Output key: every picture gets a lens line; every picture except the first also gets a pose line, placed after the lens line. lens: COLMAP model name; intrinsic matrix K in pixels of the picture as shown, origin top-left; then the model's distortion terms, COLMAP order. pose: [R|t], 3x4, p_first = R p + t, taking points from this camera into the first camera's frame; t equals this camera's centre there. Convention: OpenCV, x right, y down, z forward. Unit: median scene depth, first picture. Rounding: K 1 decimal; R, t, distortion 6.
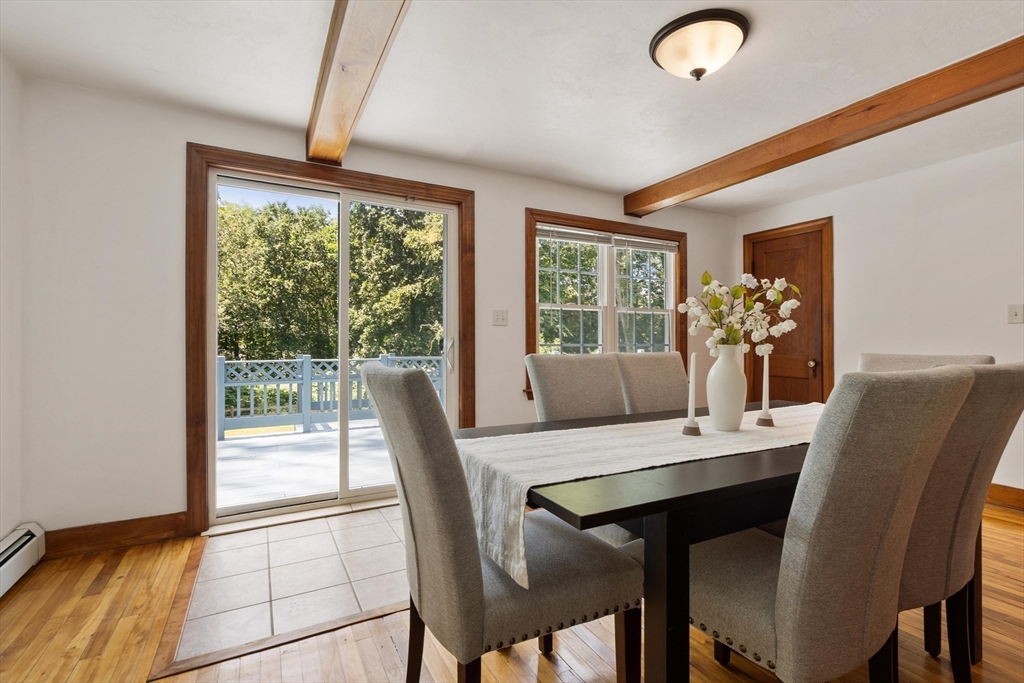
lens RADIAL K [[466.6, 0, 512.0], [0, 466.6, 341.5], [0, 0, 1]] dist [0.000295, -0.000005]
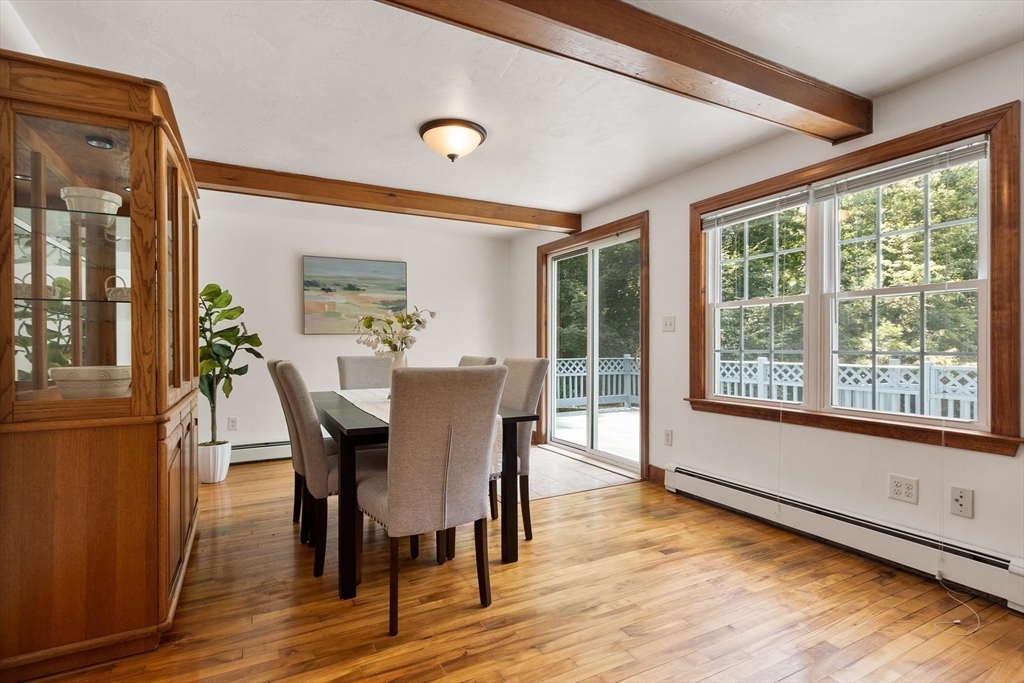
lens RADIAL K [[495.3, 0, 512.0], [0, 495.3, 341.5], [0, 0, 1]] dist [-0.000836, -0.000194]
pose [[-0.012127, -0.007646, -0.999897, 1.000812], [0.003978, 0.999962, -0.007695, -0.004731], [0.999919, -0.004071, -0.012096, 0.637148]]
